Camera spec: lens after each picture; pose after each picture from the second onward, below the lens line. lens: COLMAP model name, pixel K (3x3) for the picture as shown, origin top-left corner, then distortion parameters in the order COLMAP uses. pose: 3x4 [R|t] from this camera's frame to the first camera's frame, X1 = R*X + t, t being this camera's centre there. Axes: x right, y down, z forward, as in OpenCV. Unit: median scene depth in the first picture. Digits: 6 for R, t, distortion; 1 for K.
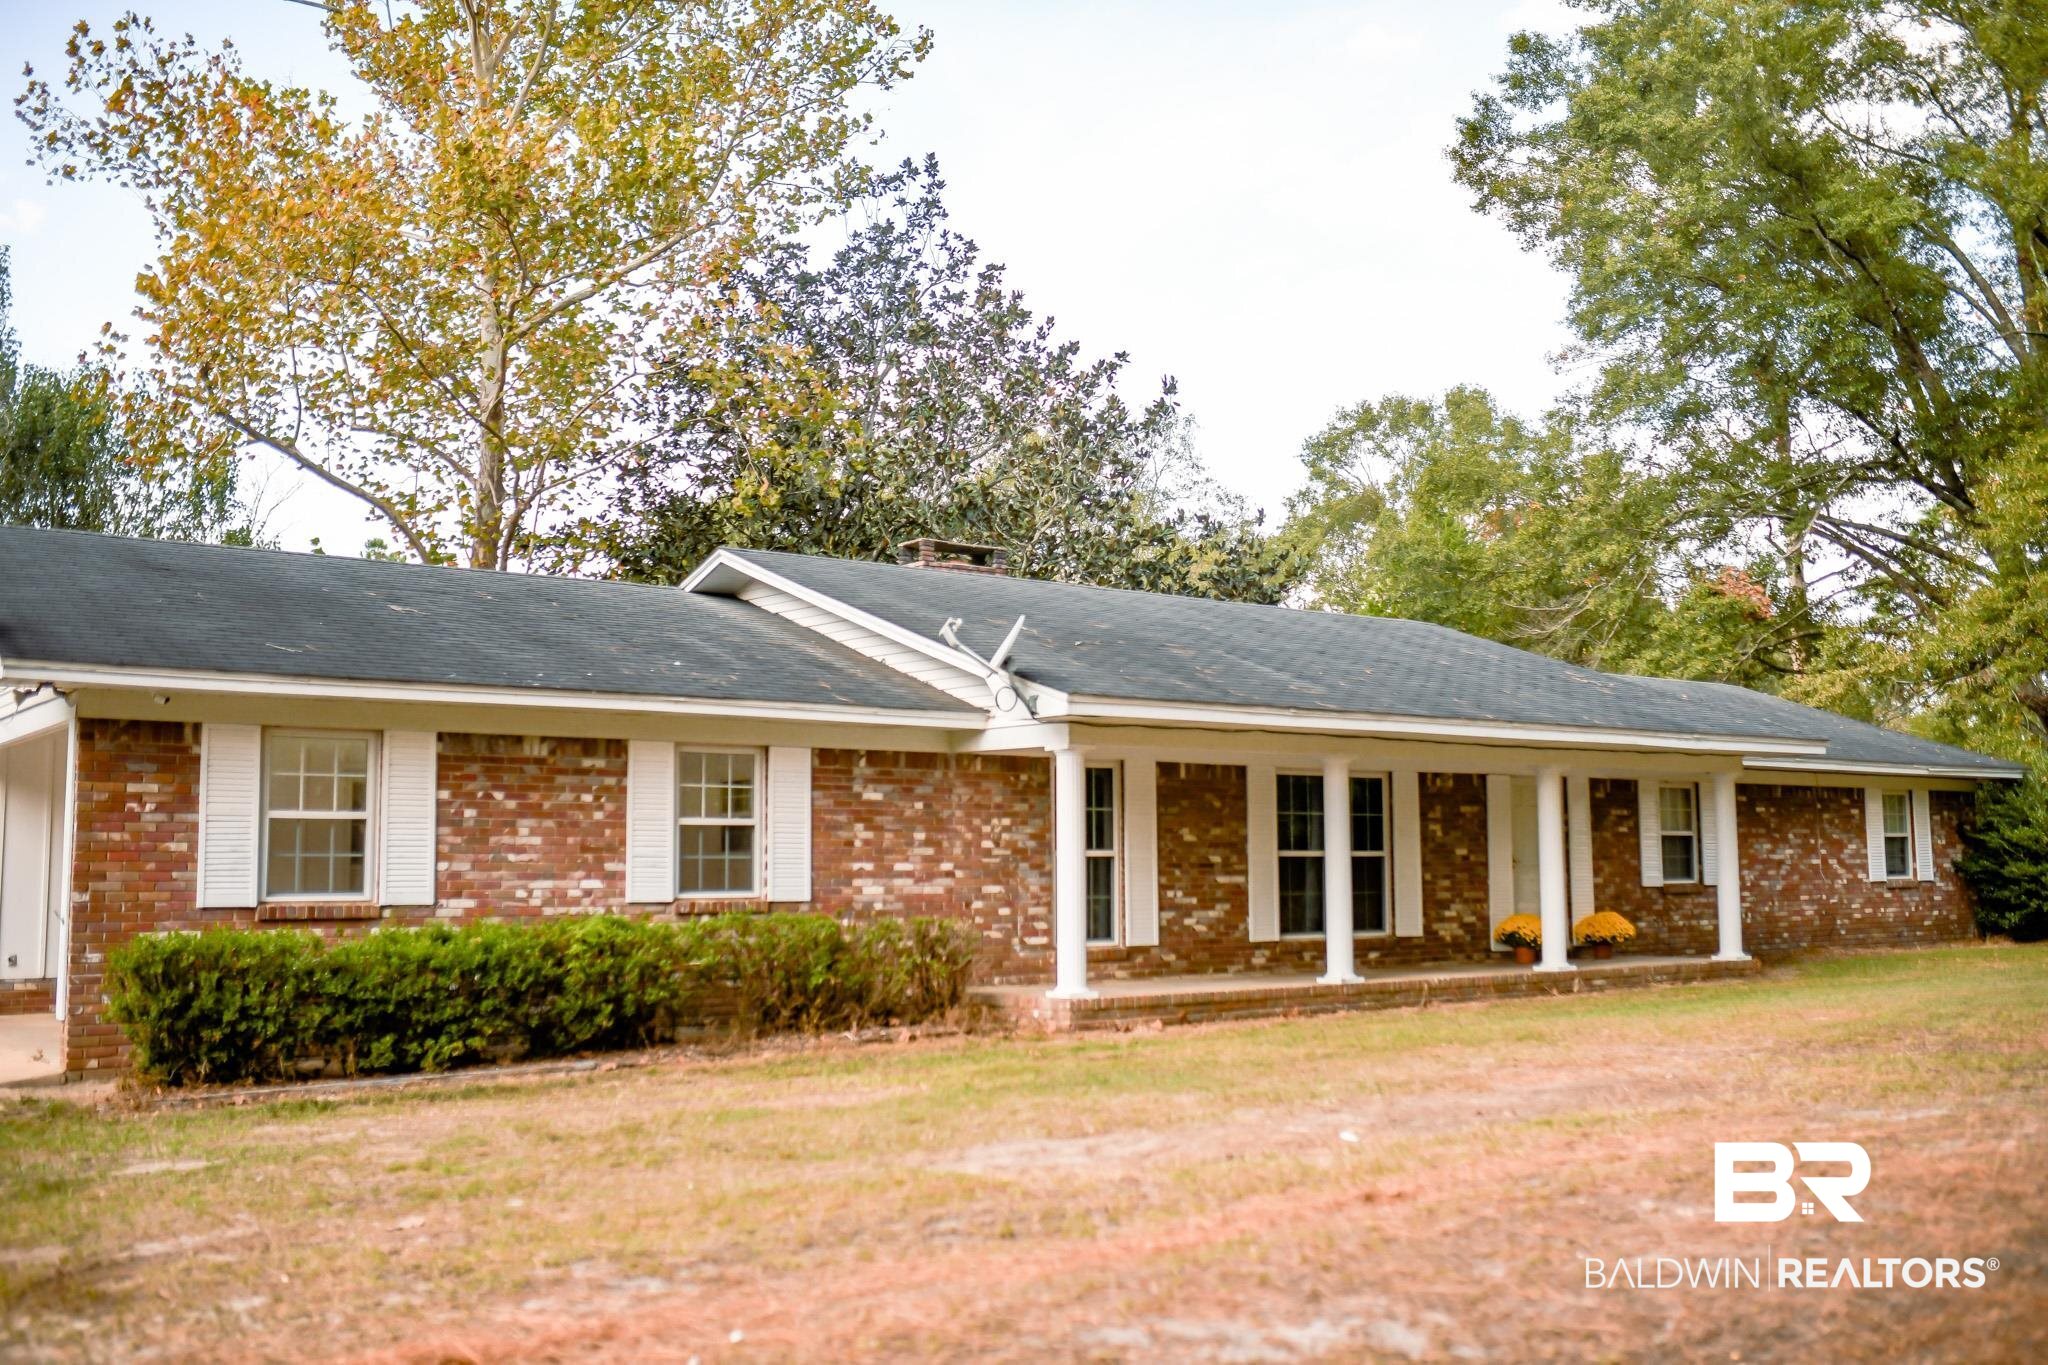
lens RADIAL K [[2023.5, 0, 1076.9], [0, 2023.5, 679.3], [0, 0, 1]] dist [-0.065513, 0.097698]
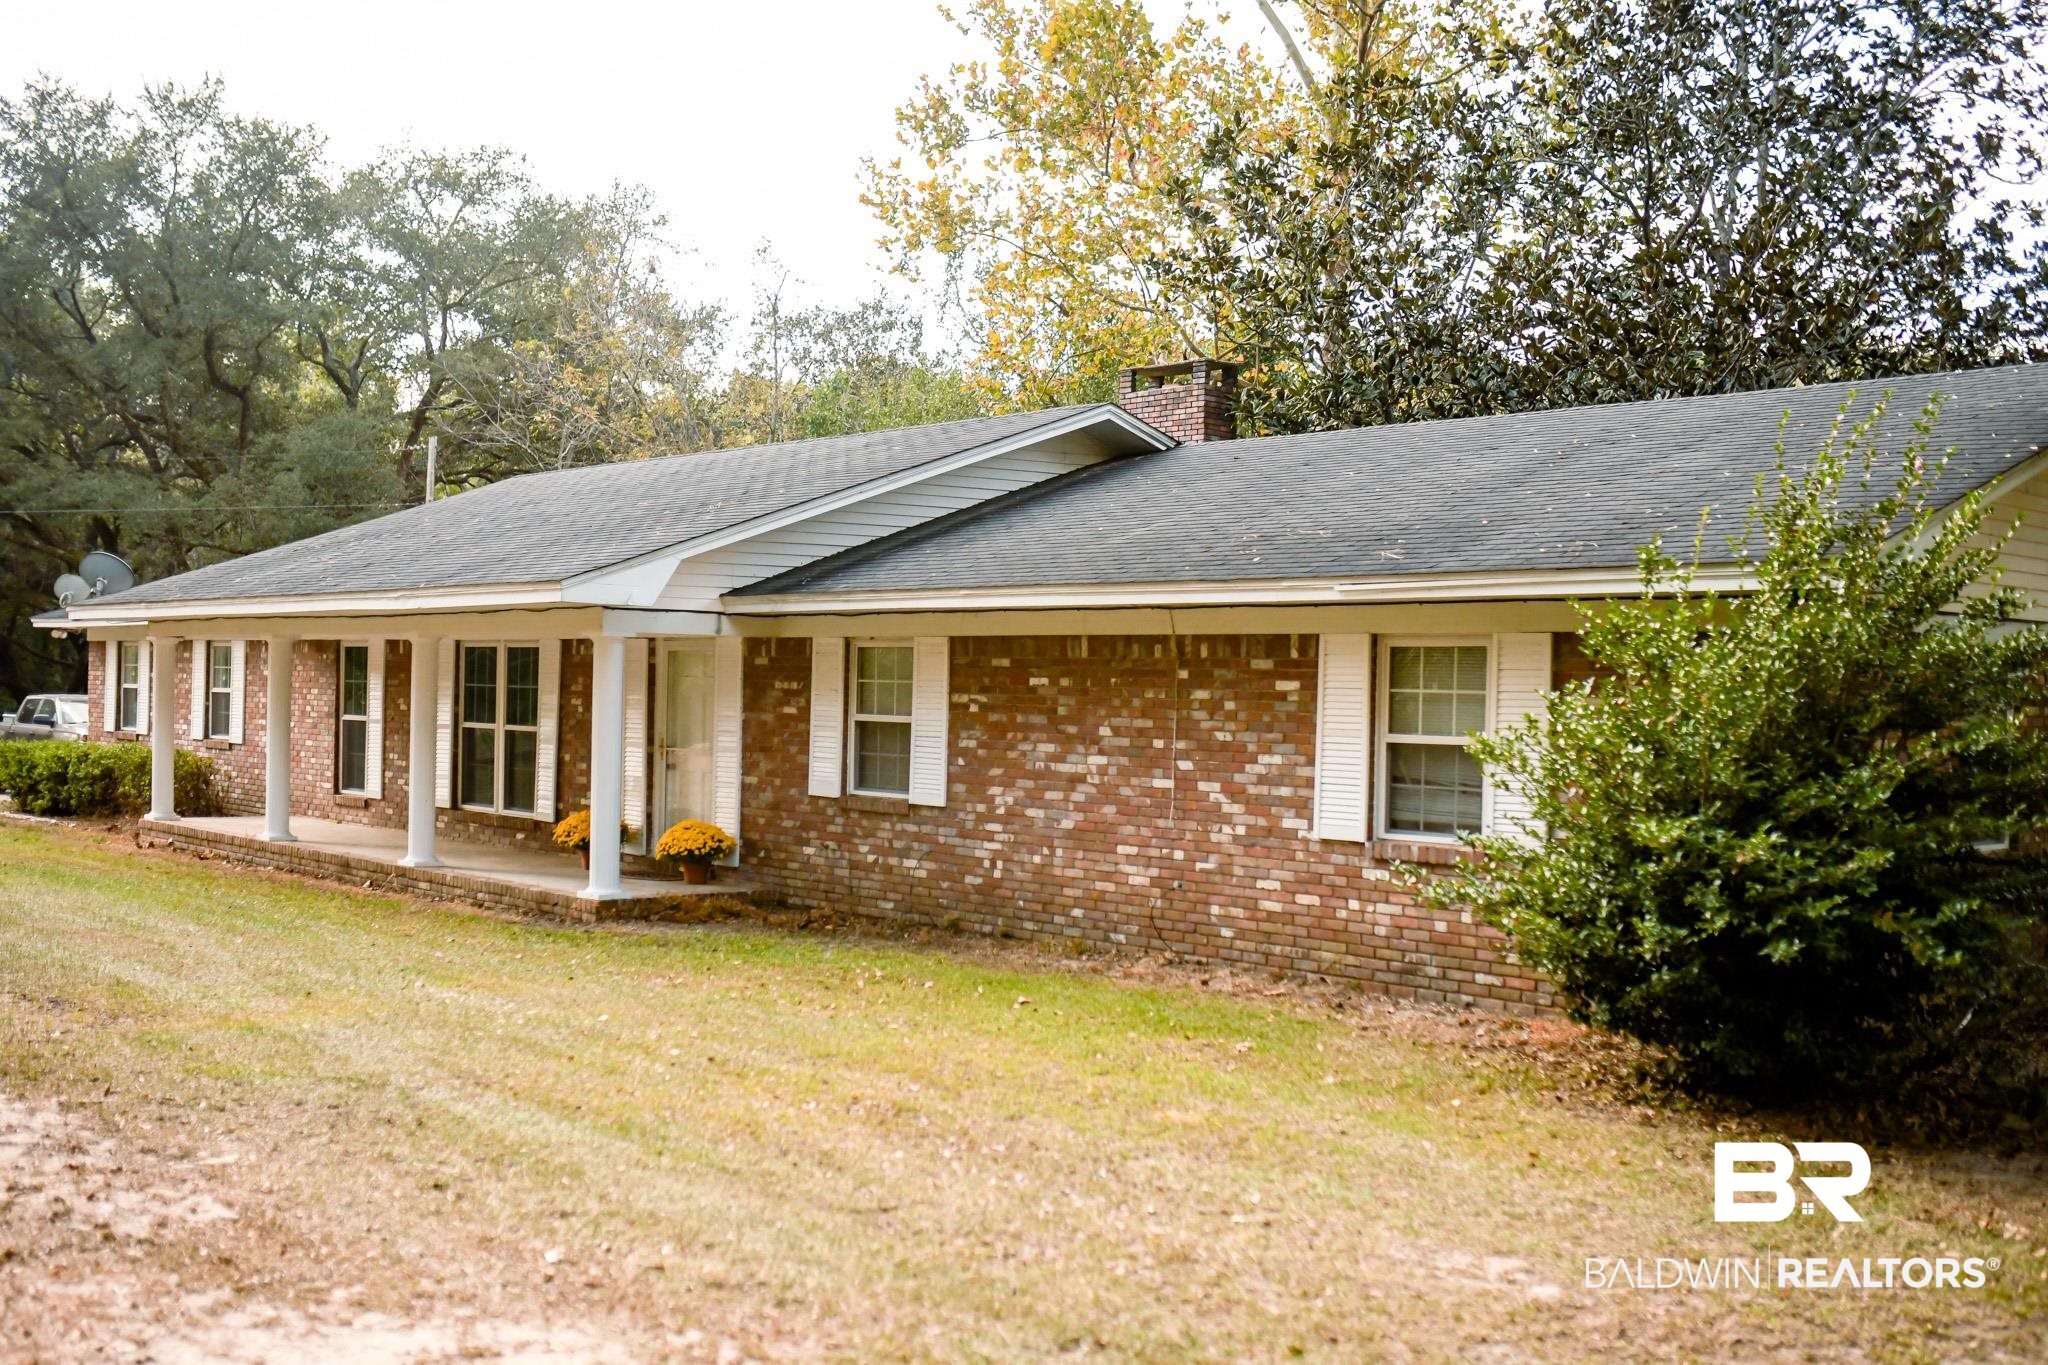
lens RADIAL K [[2072.1, 0, 1023.0], [0, 2072.1, 722.7], [0, 0, 1]] dist [-0.038682, 0.046035]
pose [[0.063245, 0.010220, -0.997946, 1.200629], [0.054509, 0.998420, 0.013680, 0.089649], [0.996508, -0.055262, 0.062588, 1.261426]]
